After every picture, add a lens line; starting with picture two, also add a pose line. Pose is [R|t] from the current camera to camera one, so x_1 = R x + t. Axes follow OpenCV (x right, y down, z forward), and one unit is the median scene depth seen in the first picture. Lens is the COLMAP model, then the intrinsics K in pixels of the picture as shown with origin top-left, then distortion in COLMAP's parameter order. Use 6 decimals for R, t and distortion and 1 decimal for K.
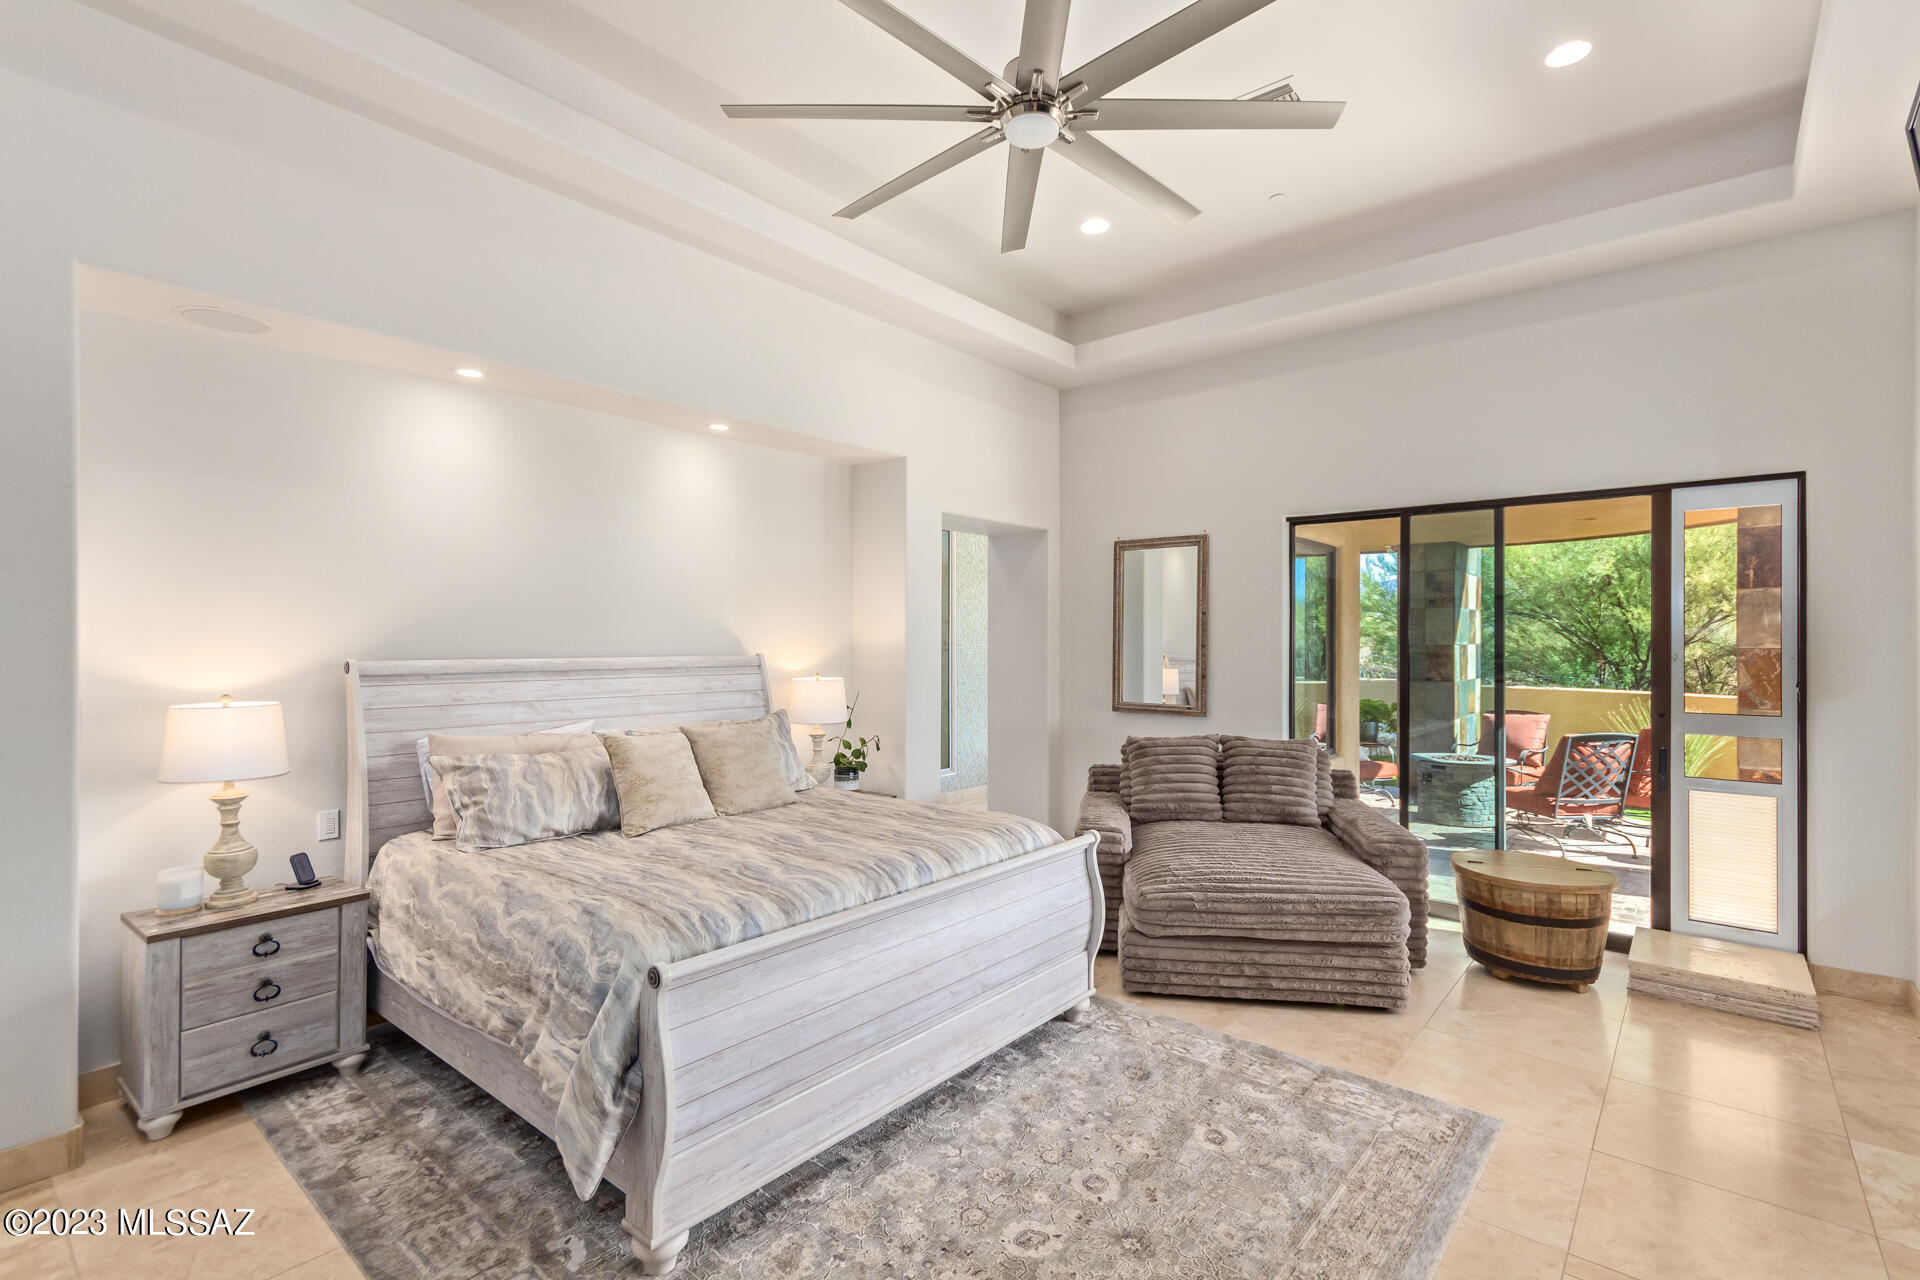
lens RADIAL K [[893.1, 0, 966.4], [0, 893.1, 633.4], [0, 0, 1]] dist [-0.001532, 0.000058]
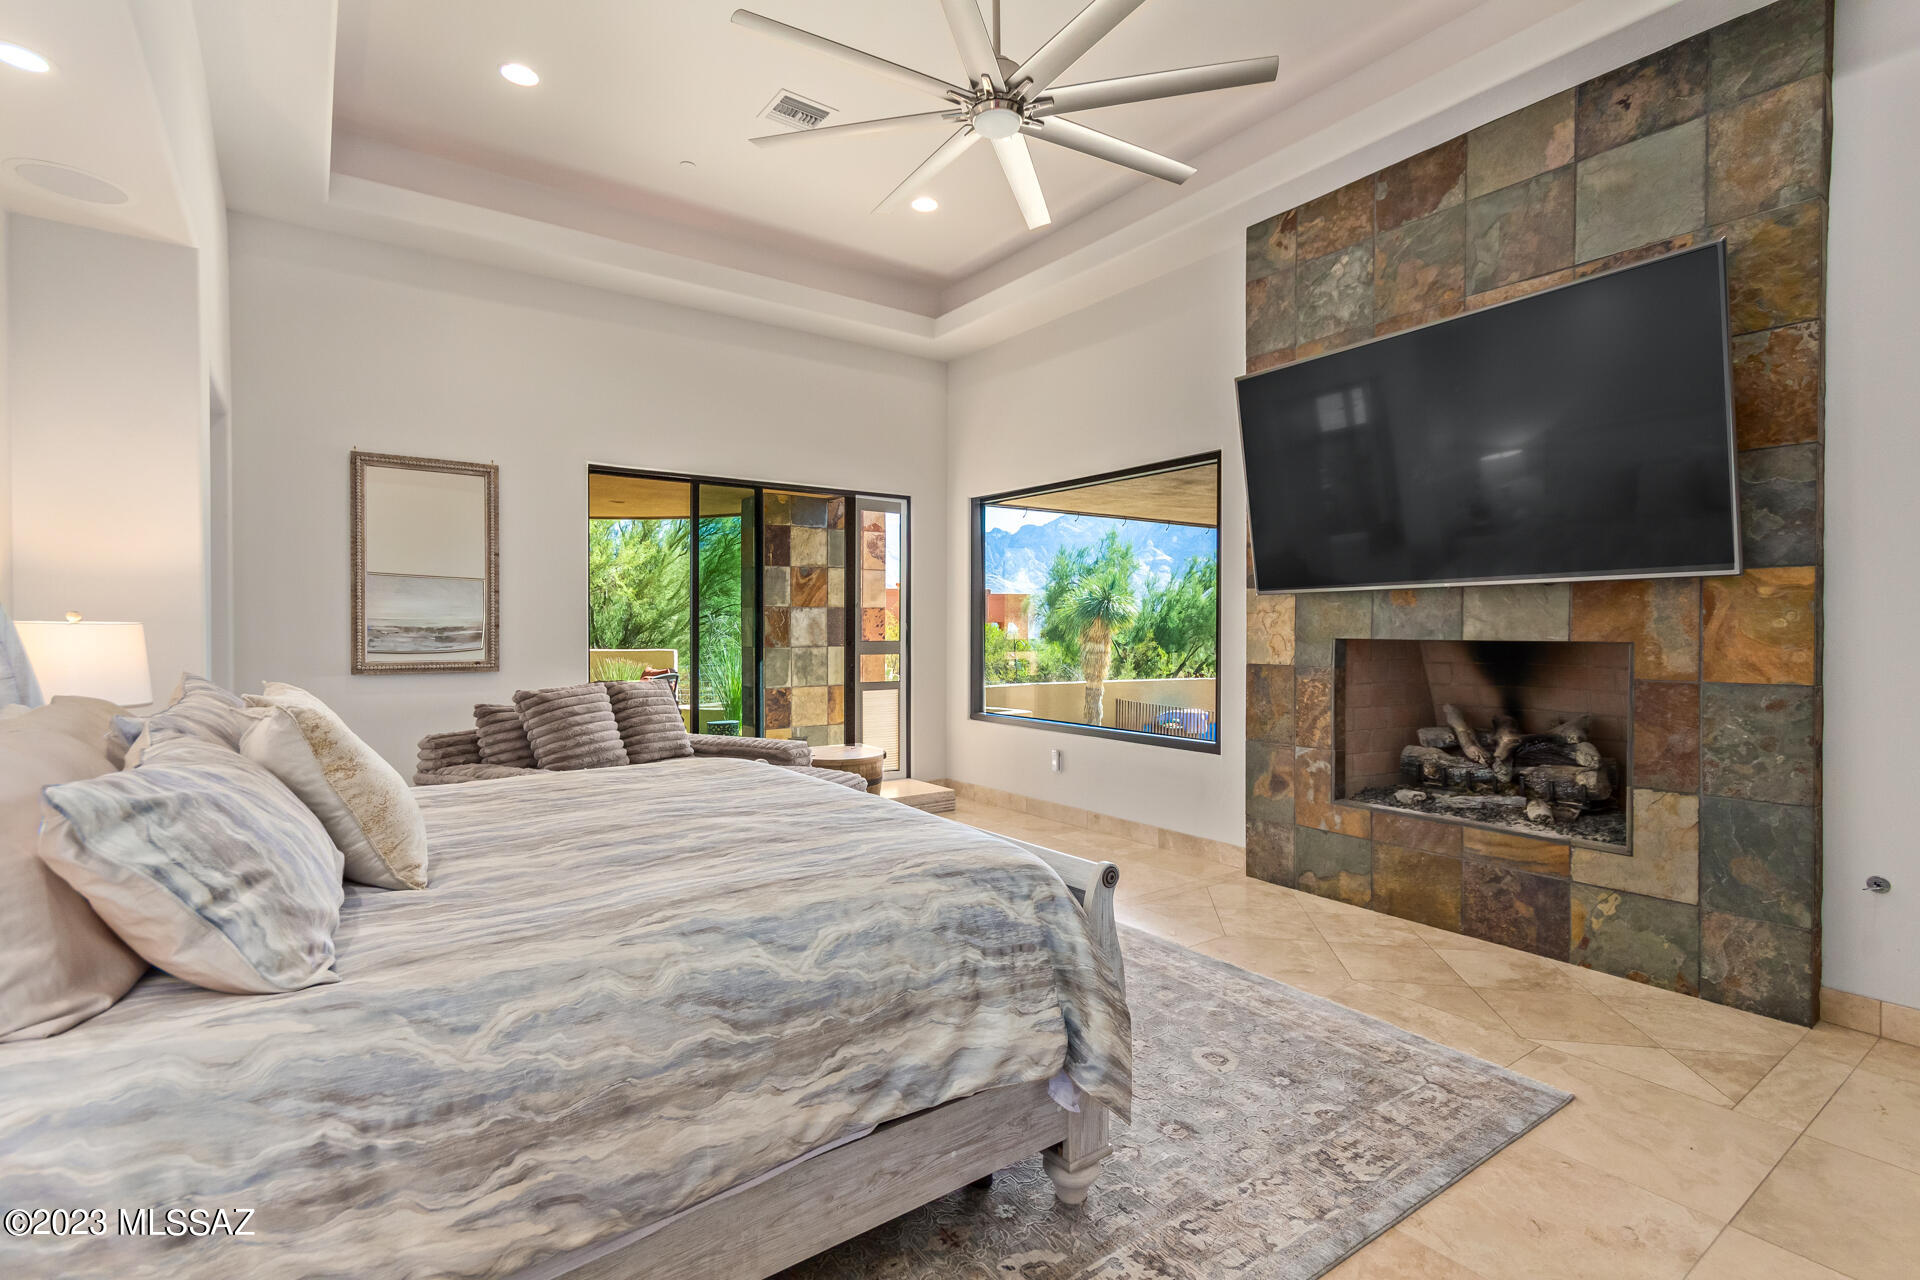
lens RADIAL K [[893.1, 0, 966.7], [0, 893.1, 646.7], [0, 0, 1]] dist [-0.001532, 0.000058]
pose [[0.244630, -0.021403, 0.969380, -0.854855], [-0.012369, 0.999606, 0.025192, 0.071875], [-0.969538, -0.018153, 0.244269, 0.590648]]
